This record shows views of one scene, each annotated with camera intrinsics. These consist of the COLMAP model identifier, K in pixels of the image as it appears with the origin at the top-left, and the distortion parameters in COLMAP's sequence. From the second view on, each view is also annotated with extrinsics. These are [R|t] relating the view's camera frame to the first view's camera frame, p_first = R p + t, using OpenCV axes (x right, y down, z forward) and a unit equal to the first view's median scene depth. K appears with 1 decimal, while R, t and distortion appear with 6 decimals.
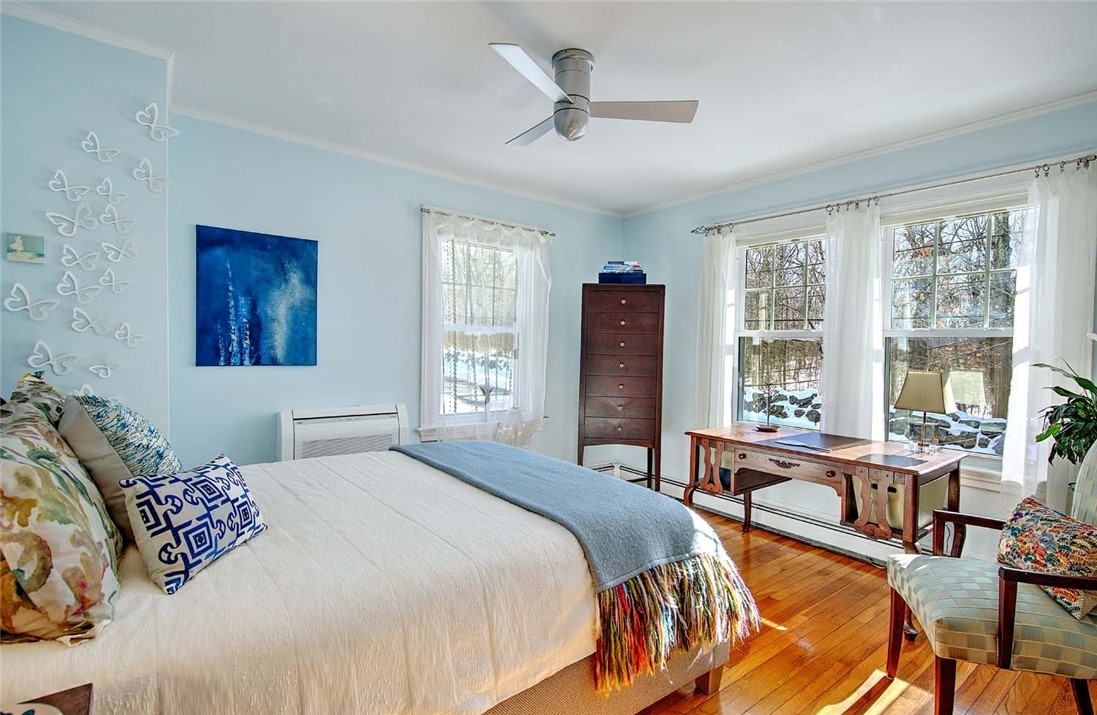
lens RADIAL K [[521.3, 0, 548.5], [0, 521.3, 357.5], [0, 0, 1]] dist [0.001779, 0.000163]
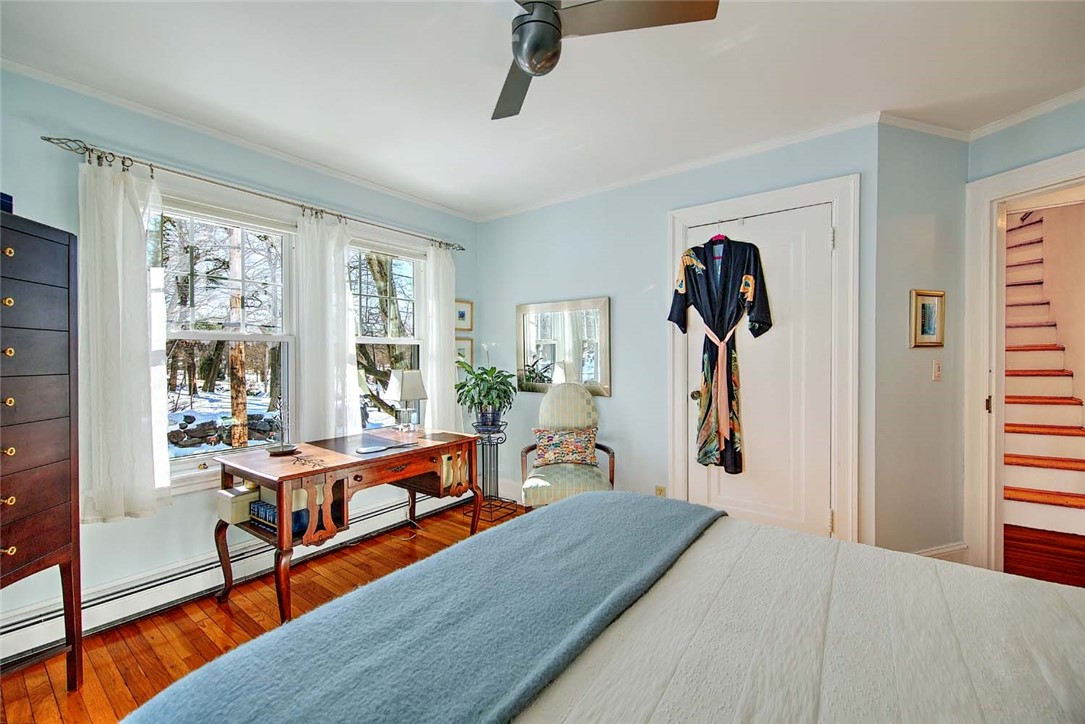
lens RADIAL K [[447.6, 0, 542.5], [0, 447.6, 362.0], [0, 0, 1]] dist [-0.000364, -0.000100]
pose [[-0.274763, -0.034697, 0.960886, -0.397397], [0.026276, 0.998704, 0.043576, -0.026664], [-0.961153, 0.037222, -0.273495, 0.834216]]
